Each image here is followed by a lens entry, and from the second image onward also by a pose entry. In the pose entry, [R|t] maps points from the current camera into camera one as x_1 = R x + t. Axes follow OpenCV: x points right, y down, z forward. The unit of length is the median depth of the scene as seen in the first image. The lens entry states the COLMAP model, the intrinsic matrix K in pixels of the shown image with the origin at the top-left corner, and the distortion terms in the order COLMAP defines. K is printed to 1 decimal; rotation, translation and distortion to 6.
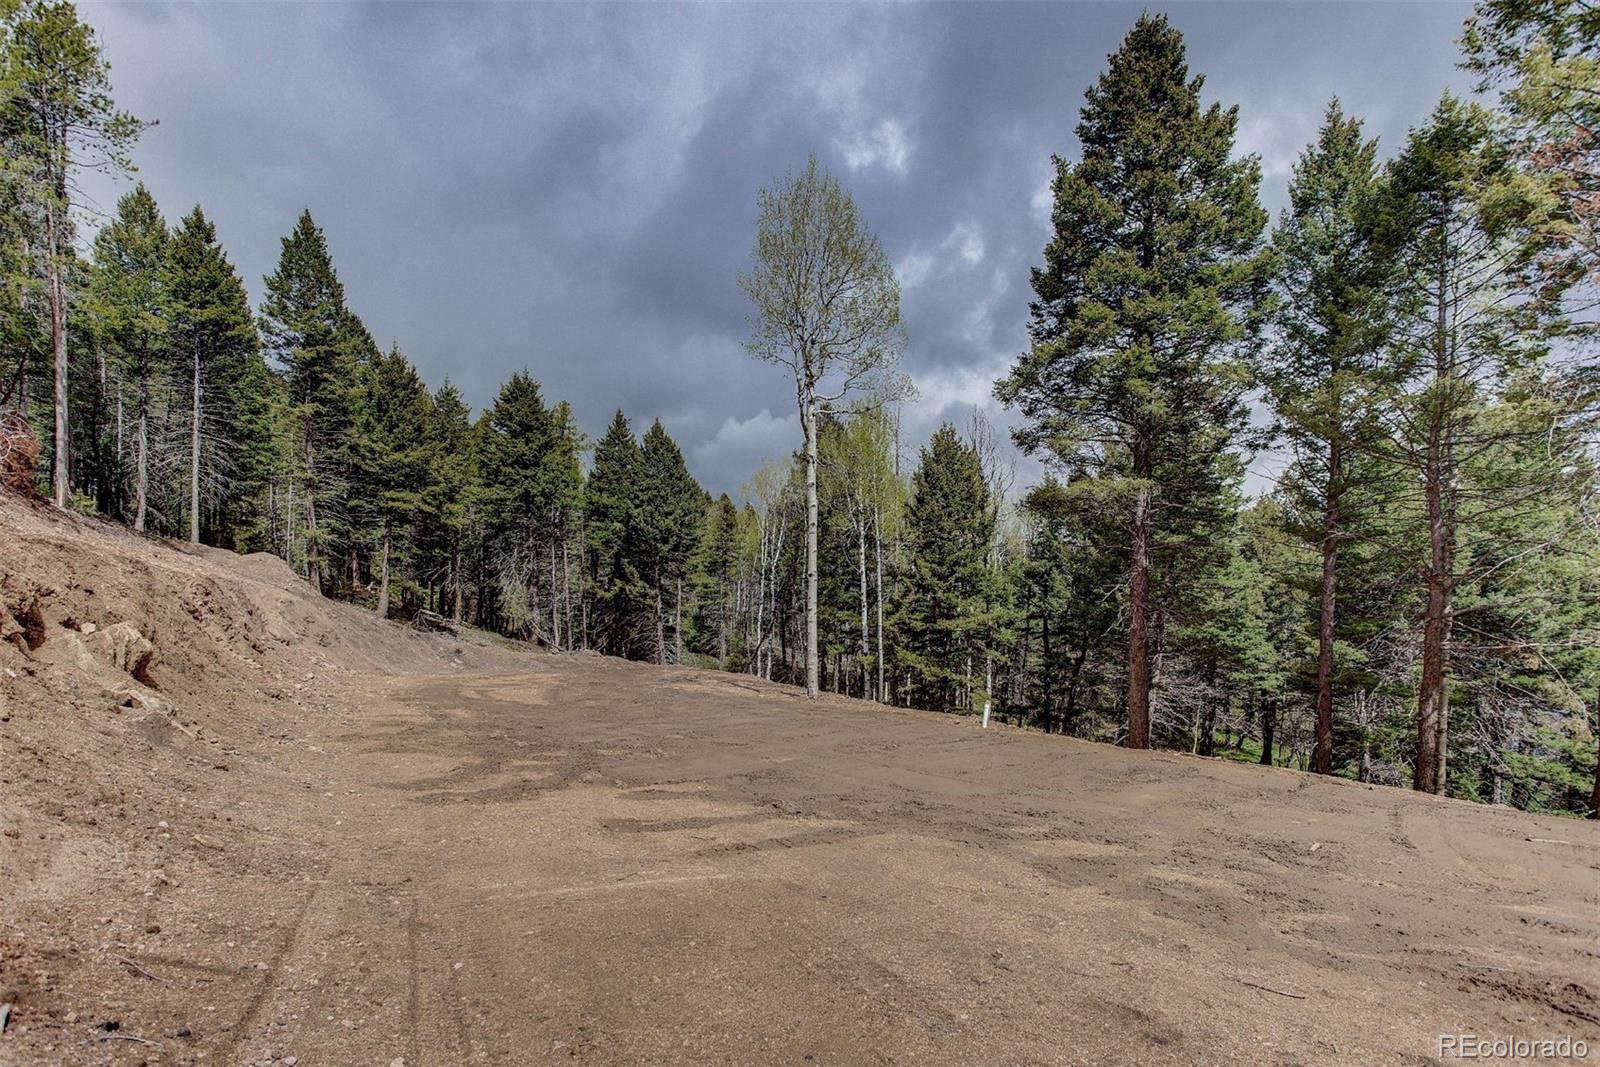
lens RADIAL K [[858.9, 0, 795.2], [0, 858.9, 665.4], [0, 0, 1]] dist [-0.020981, 0.022280]
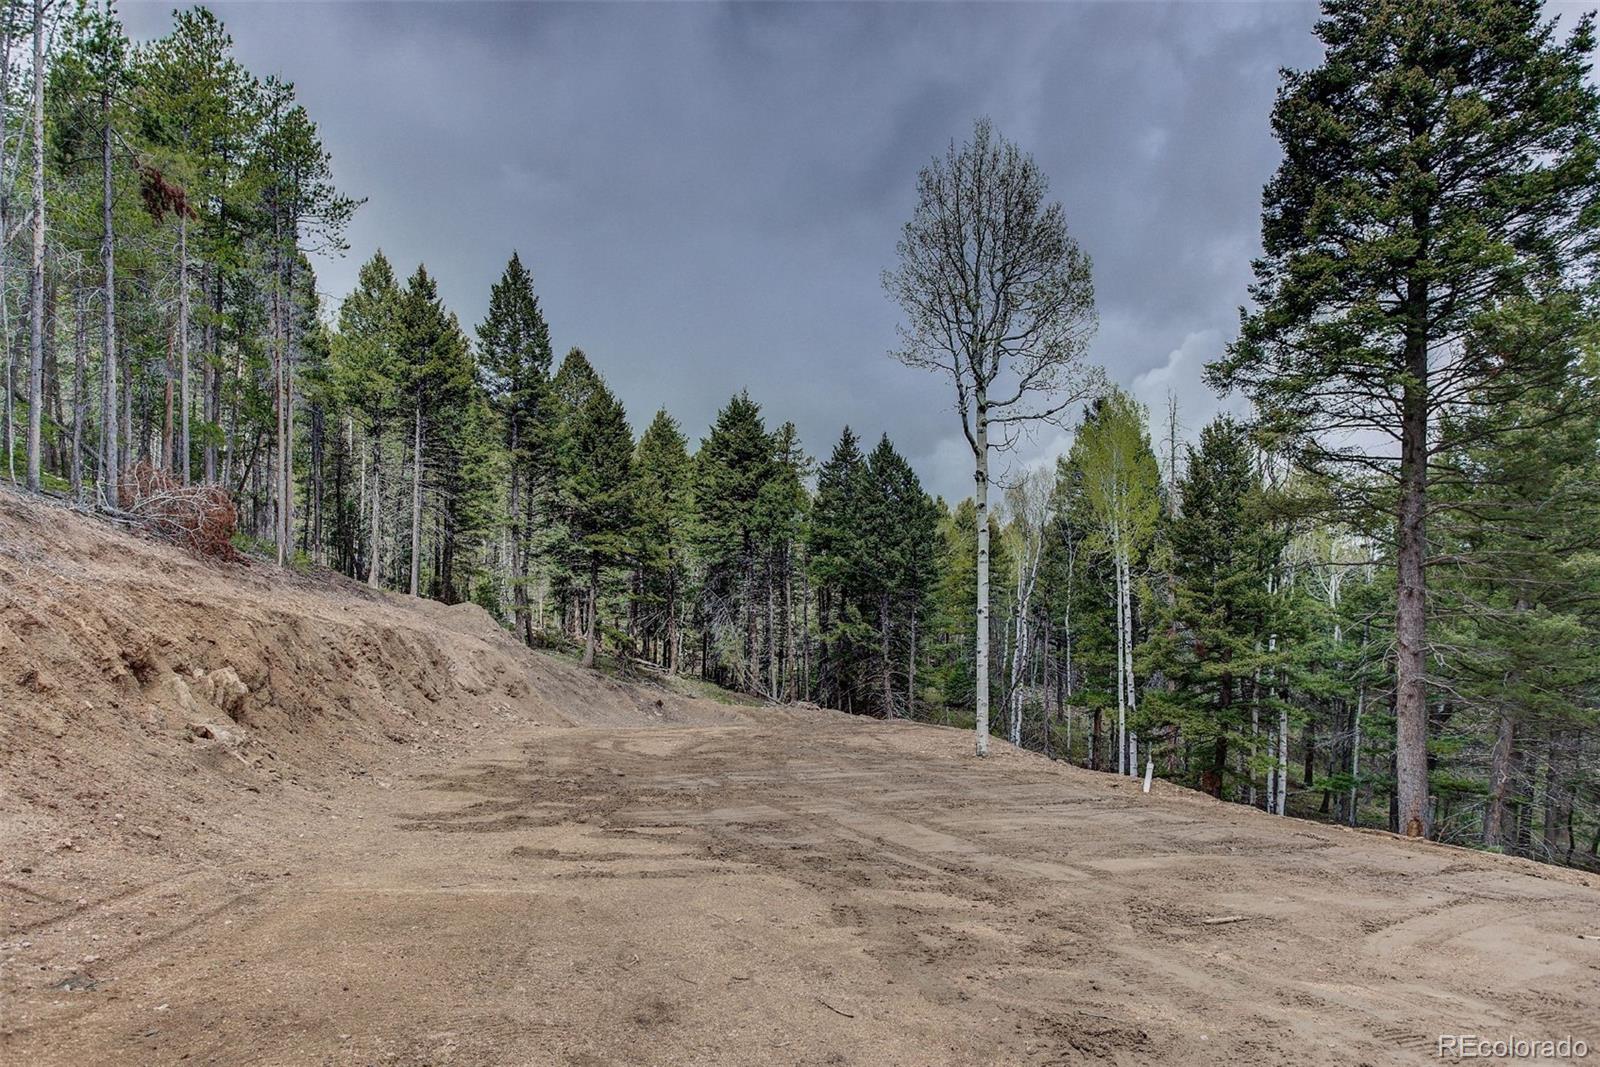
lens RADIAL K [[1051.3, 0, 796.2], [0, 1051.3, 692.4], [0, 0, 1]] dist [0.005094, 0.004926]
pose [[0.949739, -0.003426, -0.313023, 0.098493], [-0.006552, 0.999503, -0.030820, 0.005470], [0.312973, 0.031322, 0.949245, -0.027186]]
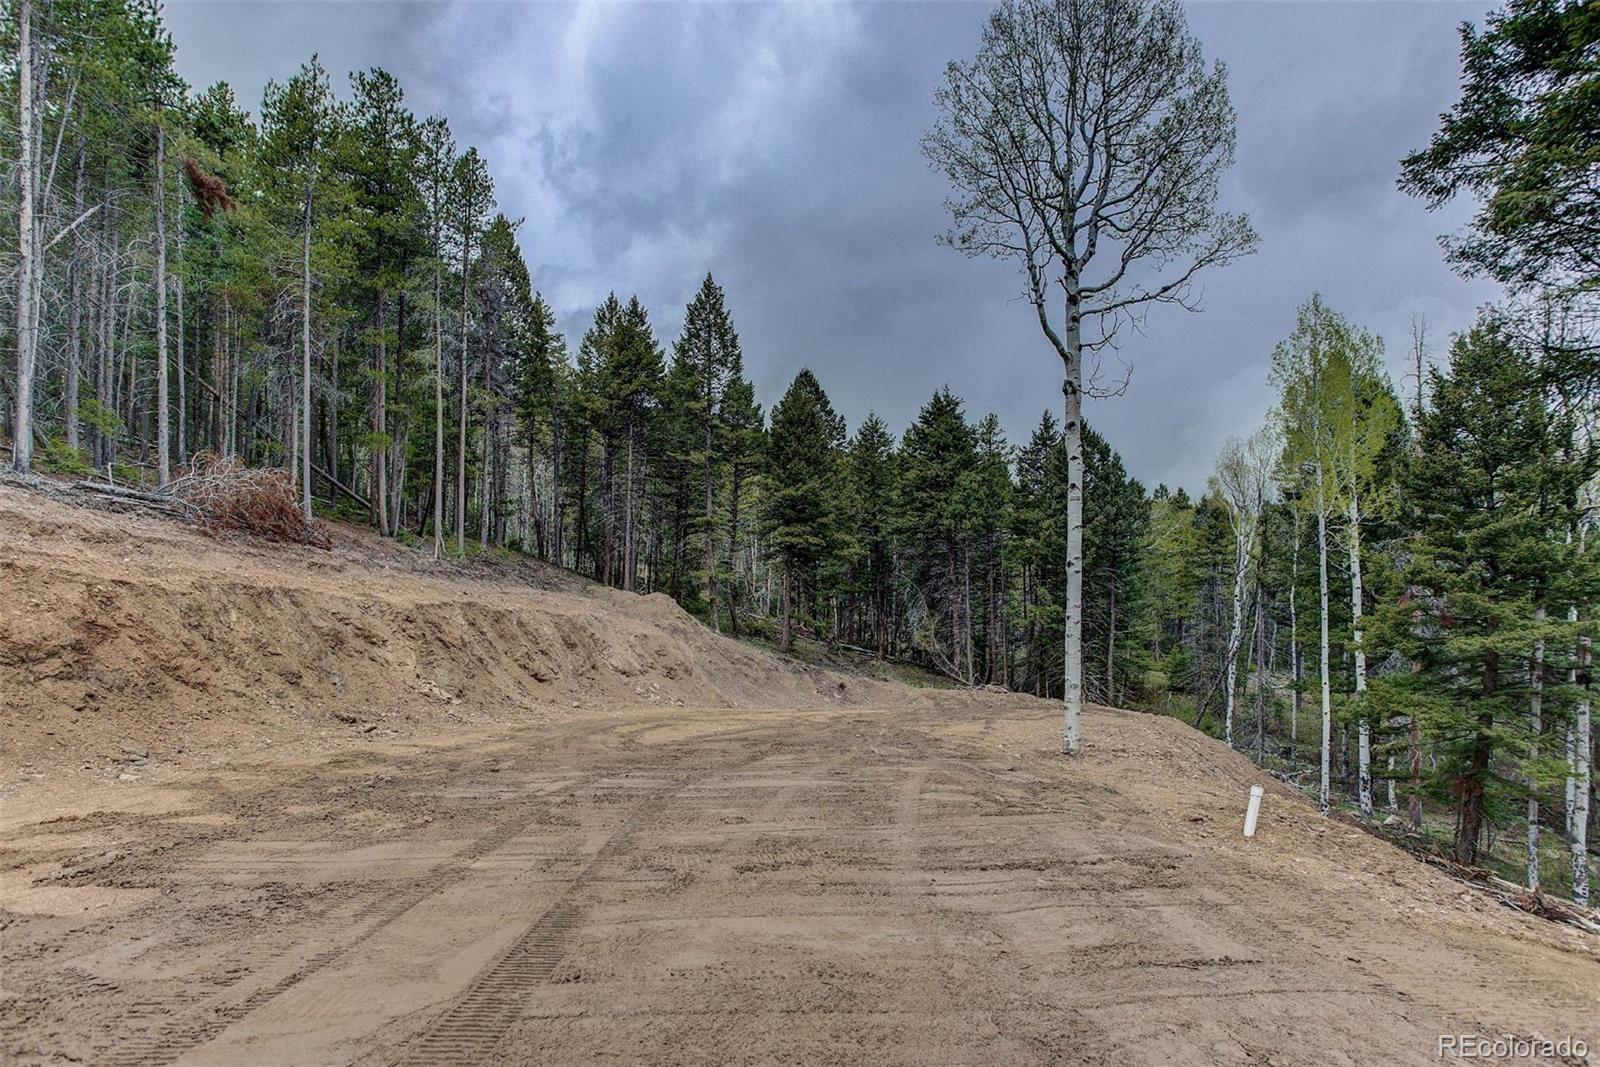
lens RADIAL K [[858.9, 0, 795.2], [0, 858.9, 665.4], [0, 0, 1]] dist [-0.020981, 0.022280]
pose [[0.799781, -0.010039, -0.600208, 0.136662], [-0.019518, 0.998897, -0.042715, 0.002243], [0.599975, 0.045877, 0.798702, 0.203329]]
